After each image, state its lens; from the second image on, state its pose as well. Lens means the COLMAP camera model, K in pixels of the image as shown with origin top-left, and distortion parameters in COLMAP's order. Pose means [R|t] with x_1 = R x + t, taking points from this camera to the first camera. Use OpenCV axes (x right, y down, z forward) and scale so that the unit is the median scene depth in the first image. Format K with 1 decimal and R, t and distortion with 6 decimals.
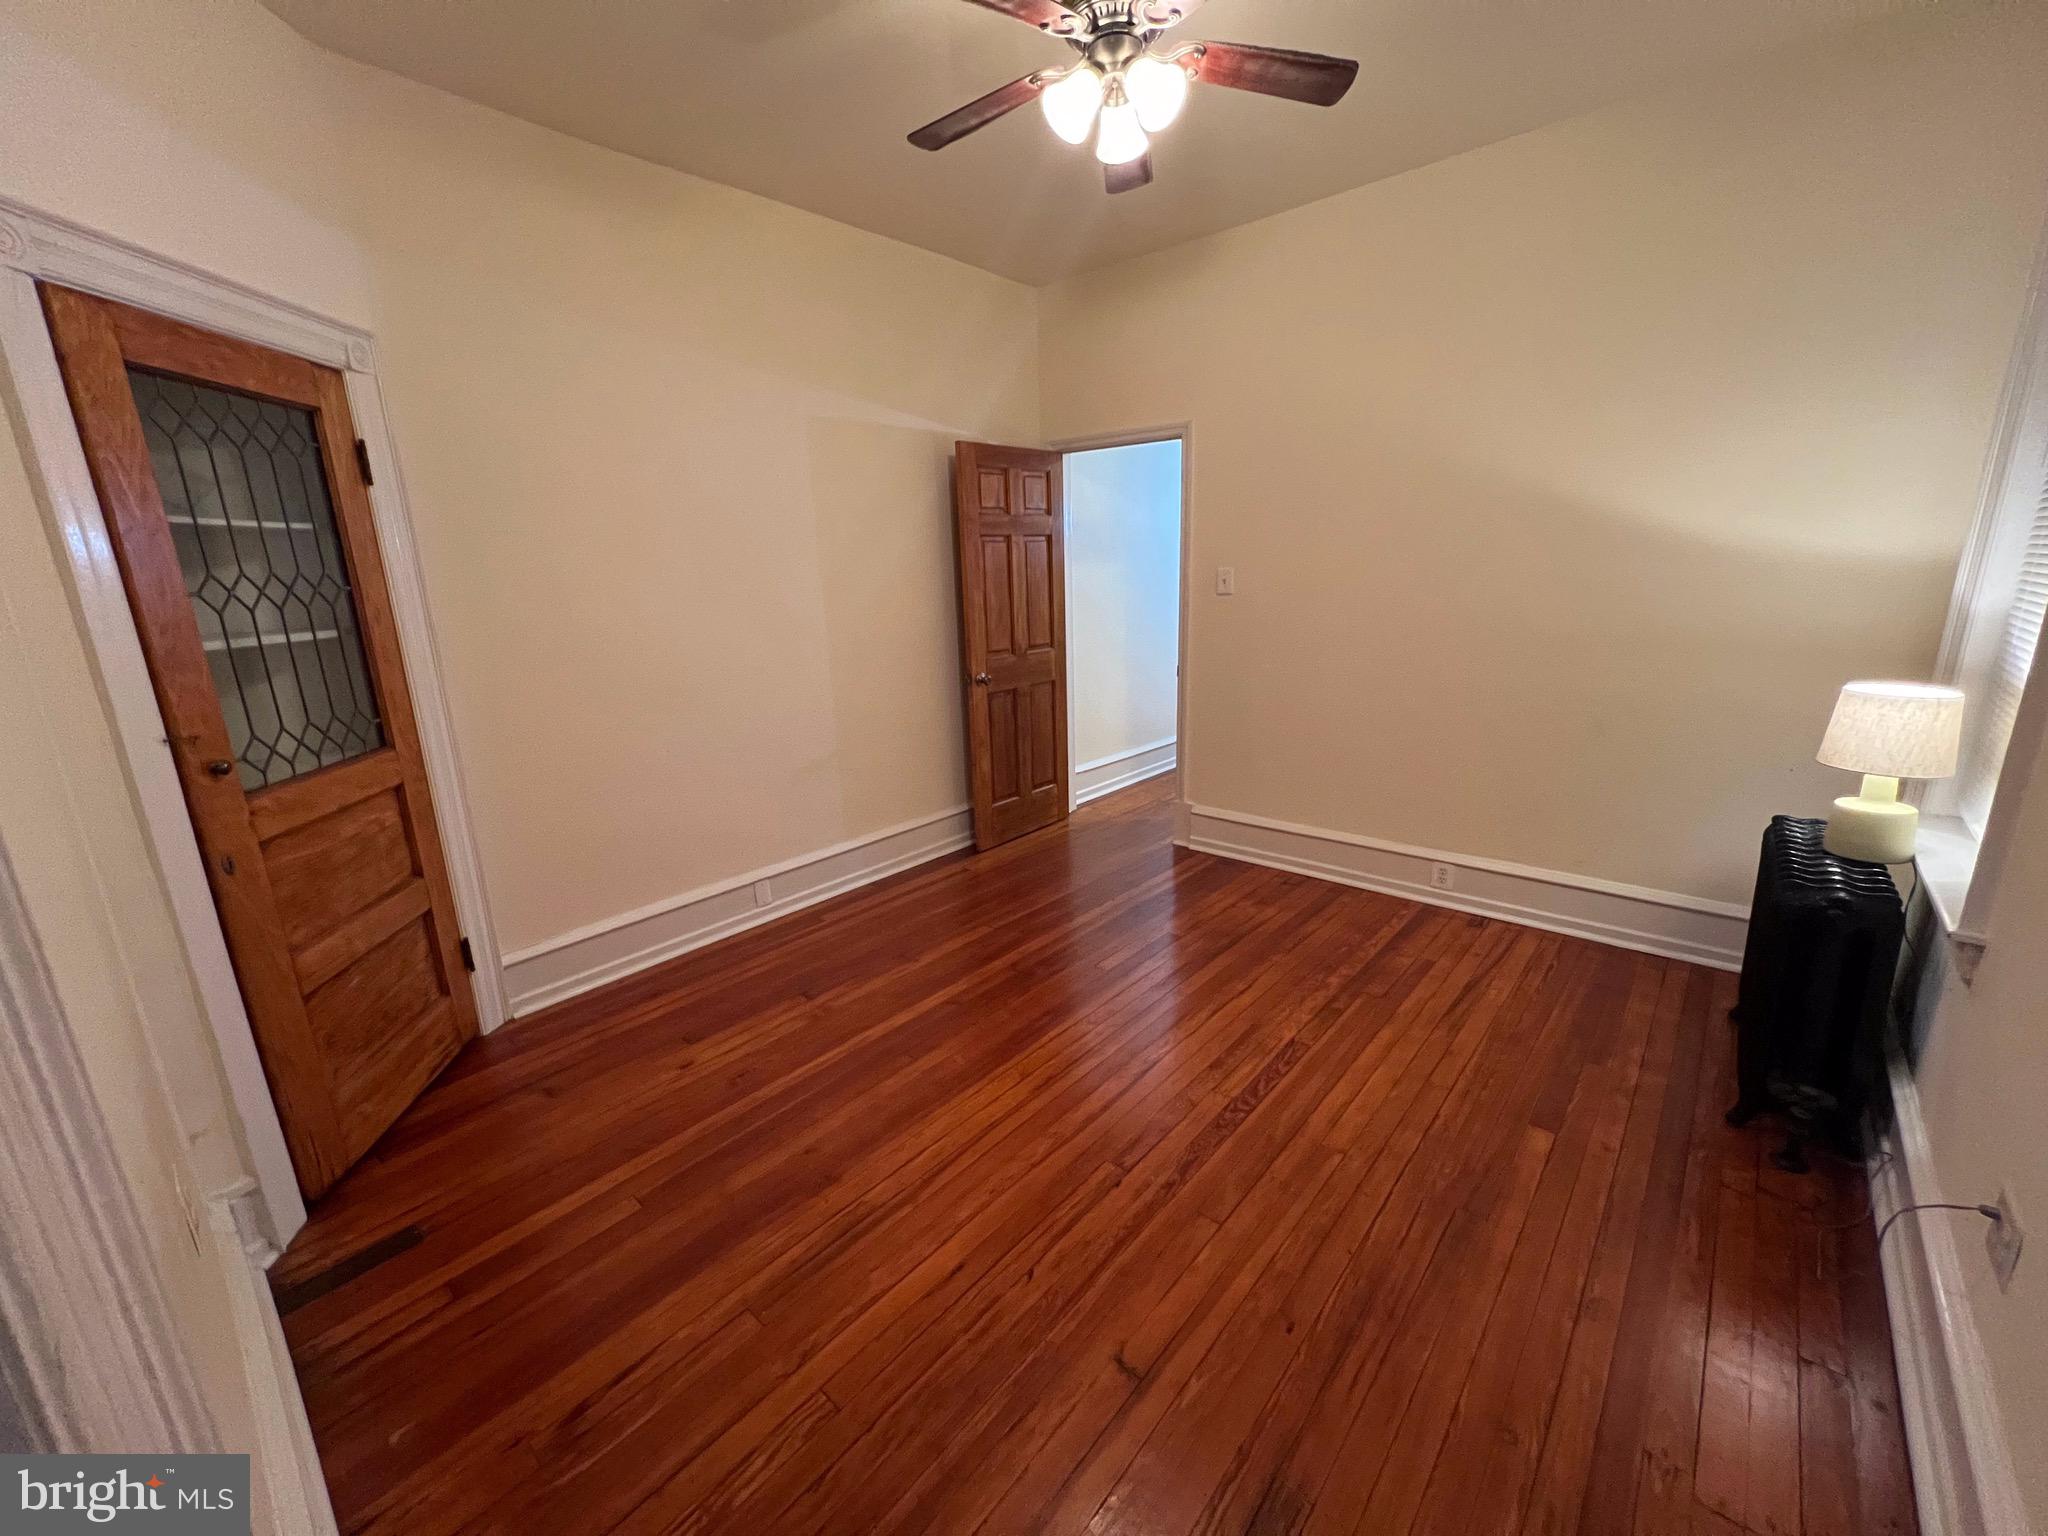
lens RADIAL K [[817.4, 0, 1024.8], [0, 817.4, 768.3], [0, 0, 1]] dist [-0.002762, 0.000774]
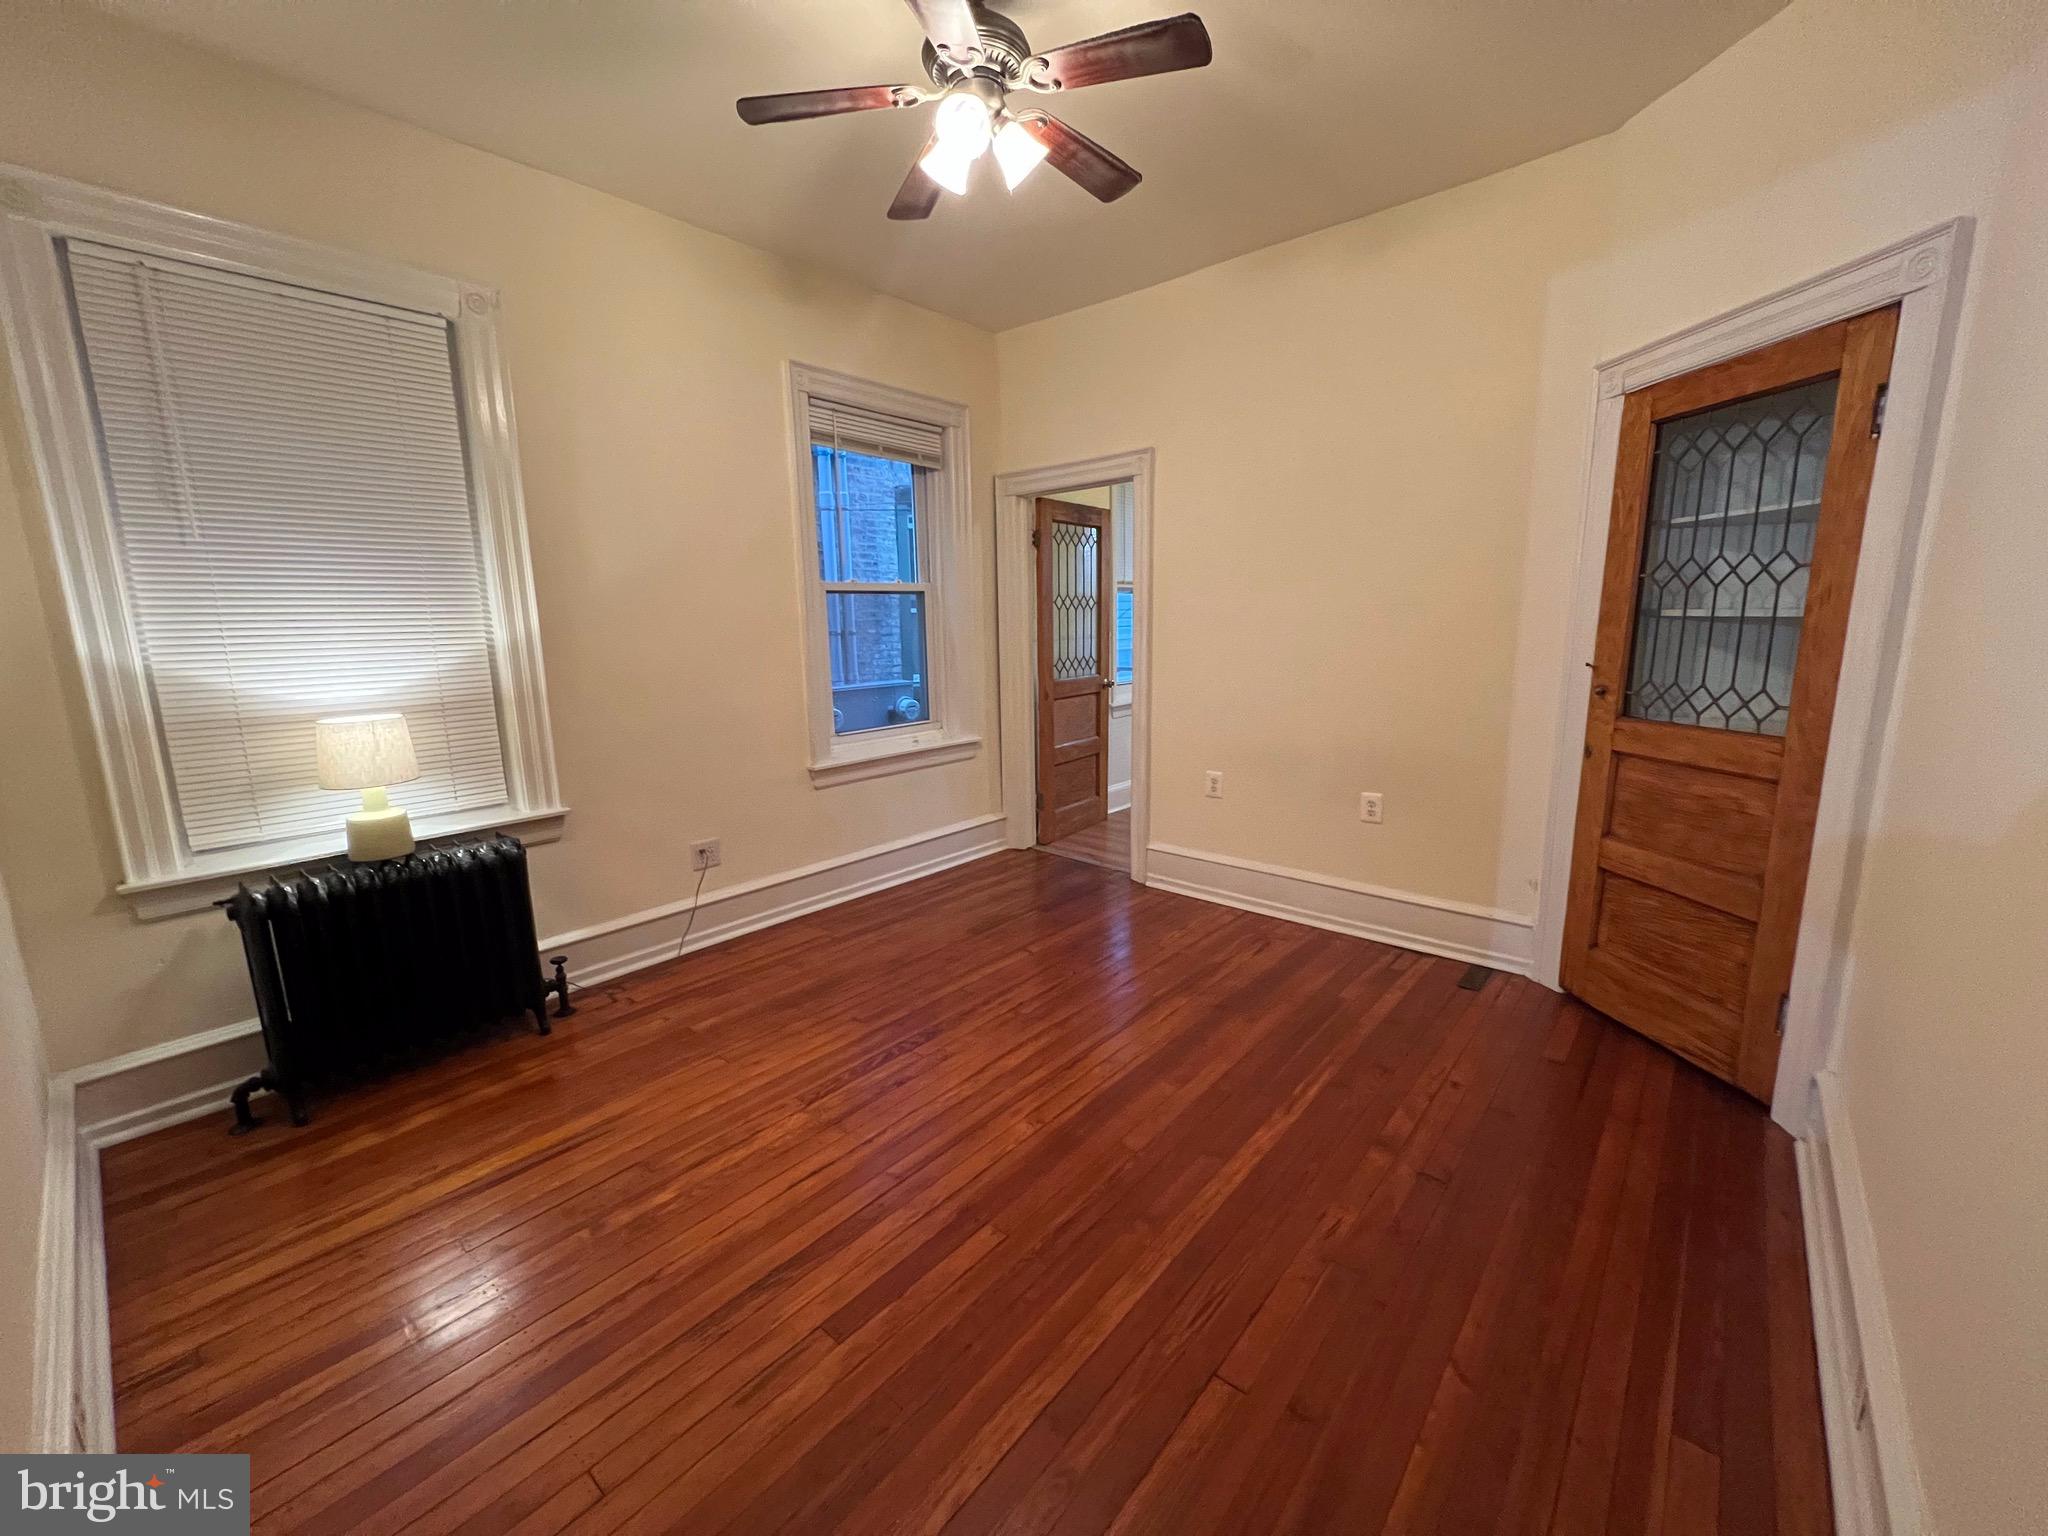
lens RADIAL K [[817.4, 0, 1024.8], [0, 817.4, 768.3], [0, 0, 1]] dist [-0.002762, 0.000774]
pose [[-0.998756, 0.049796, -0.002421, 0.082529], [0.044147, 0.905928, 0.421124, -0.466404], [0.023164, 0.420493, -0.907000, 2.027394]]
